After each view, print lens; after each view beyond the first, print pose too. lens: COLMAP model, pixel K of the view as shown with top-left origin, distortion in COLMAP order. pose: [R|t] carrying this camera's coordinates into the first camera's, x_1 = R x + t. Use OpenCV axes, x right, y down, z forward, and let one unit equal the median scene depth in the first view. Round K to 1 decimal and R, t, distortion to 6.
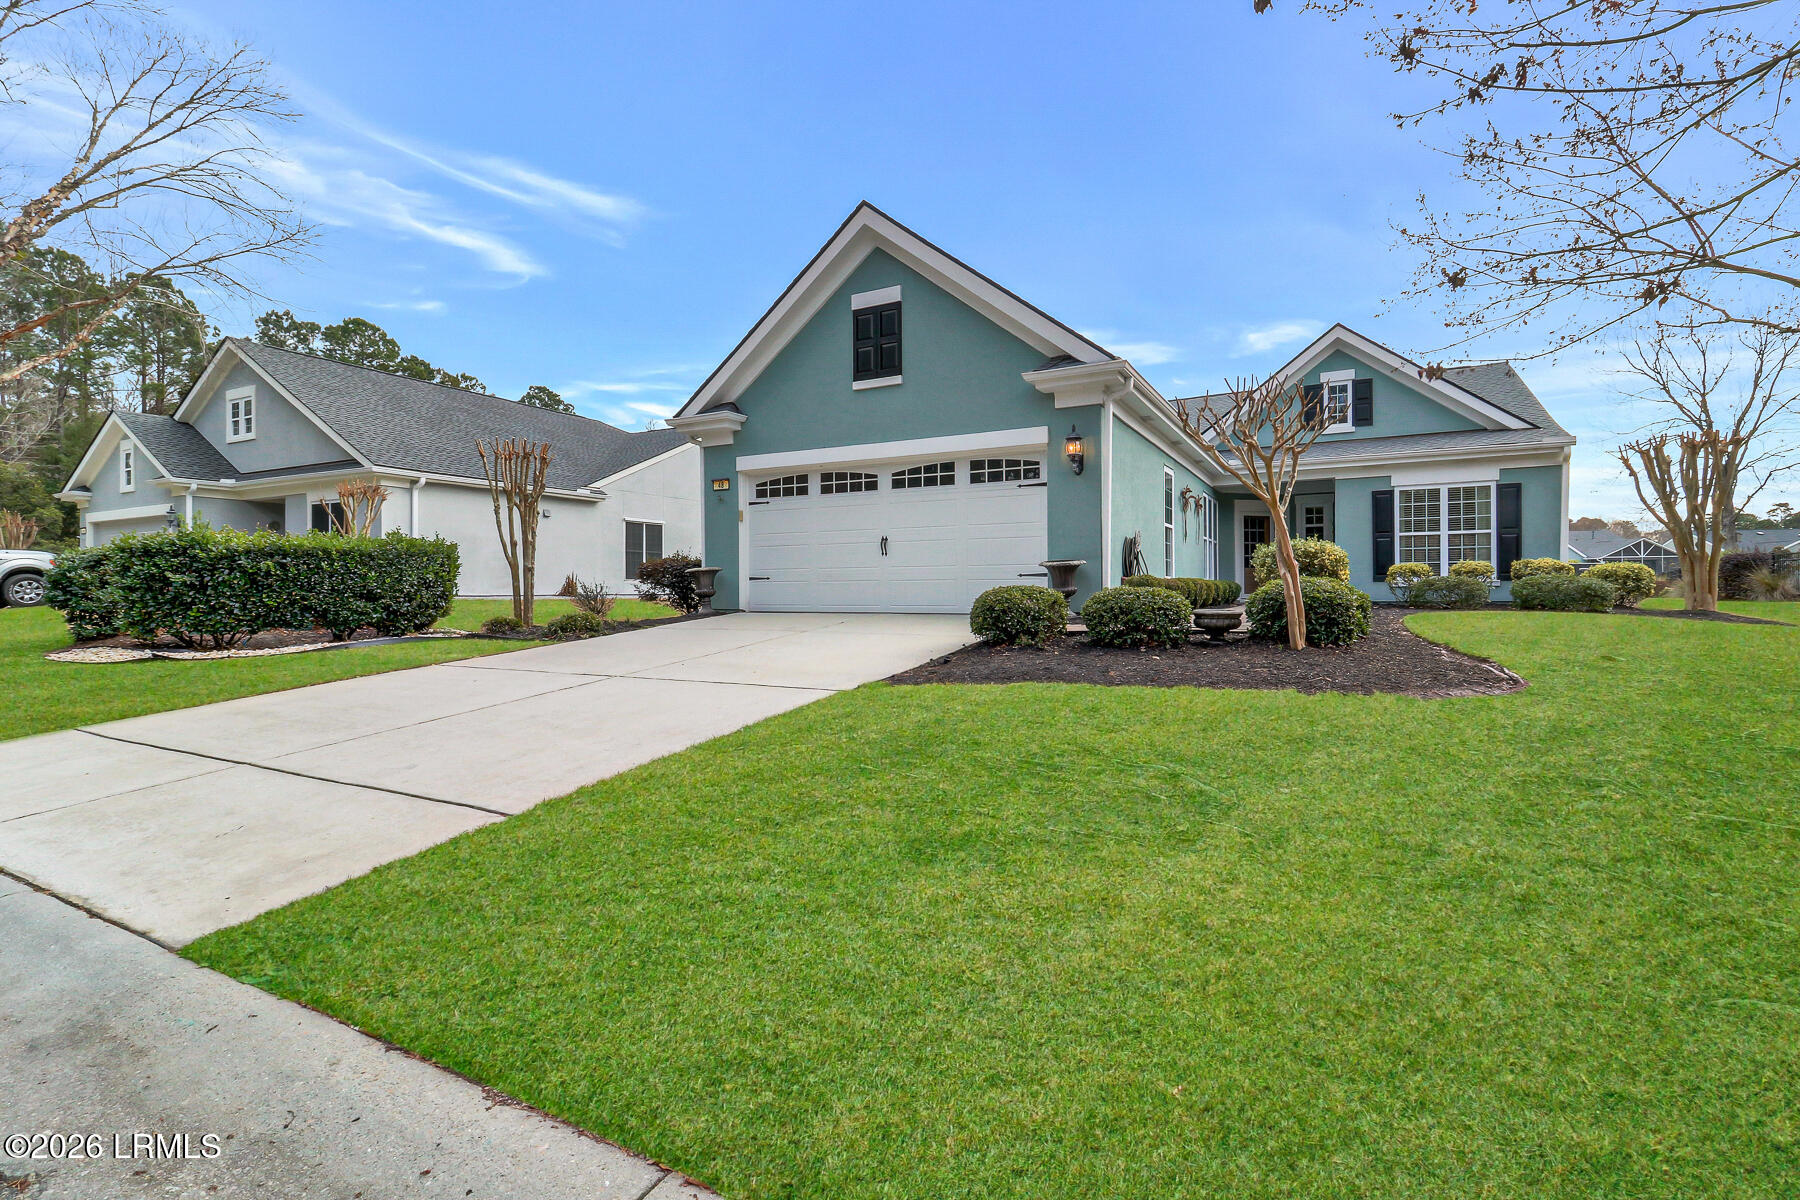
lens RADIAL K [[848.7, 0, 922.2], [0, 848.7, 575.4], [0, 0, 1]] dist [0.001647, -0.012321]
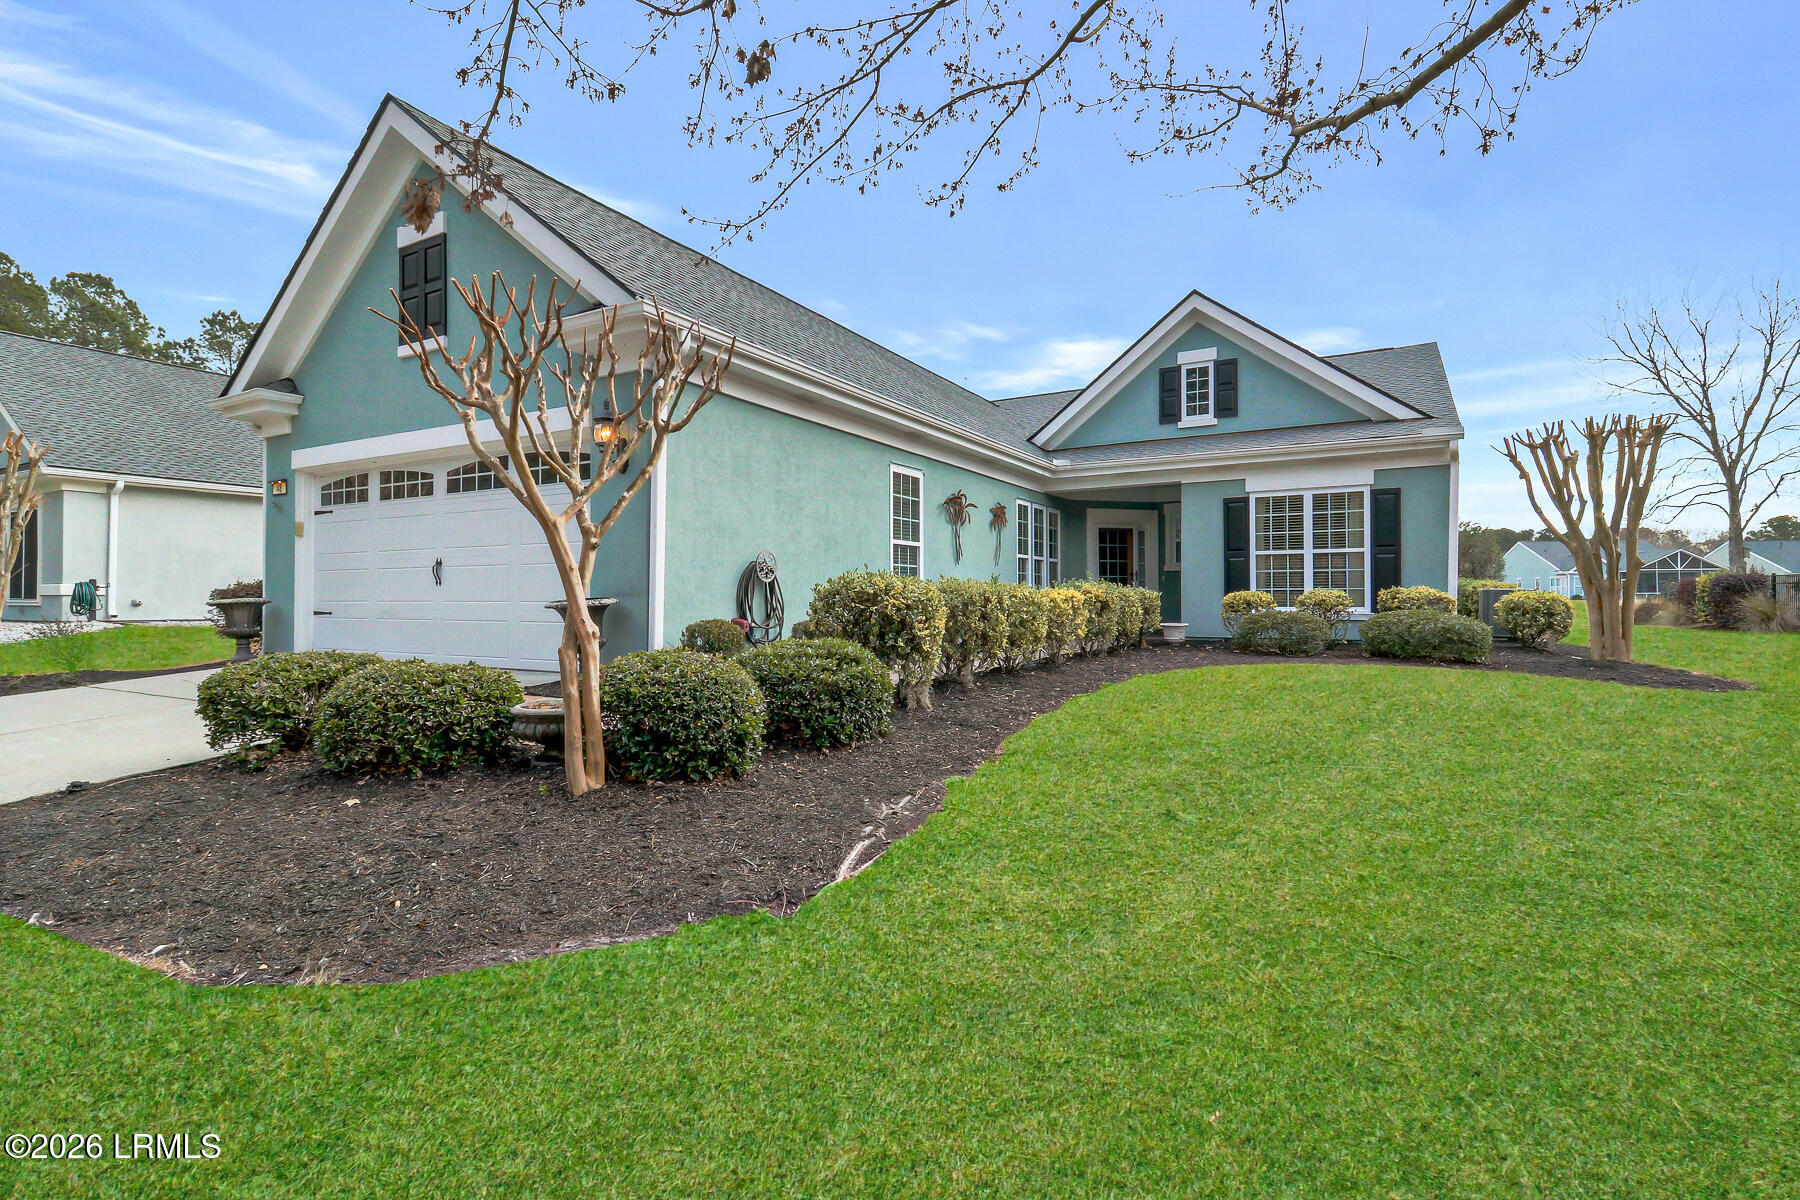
lens RADIAL K [[850.2, 0, 904.1], [0, 850.2, 607.8], [0, 0, 1]] dist [-0.003151, -0.000805]
pose [[0.999436, 0.006564, -0.032946, 0.265139], [-0.005615, 0.999569, 0.028813, -0.018404], [0.033121, -0.028612, 0.999042, 0.193446]]
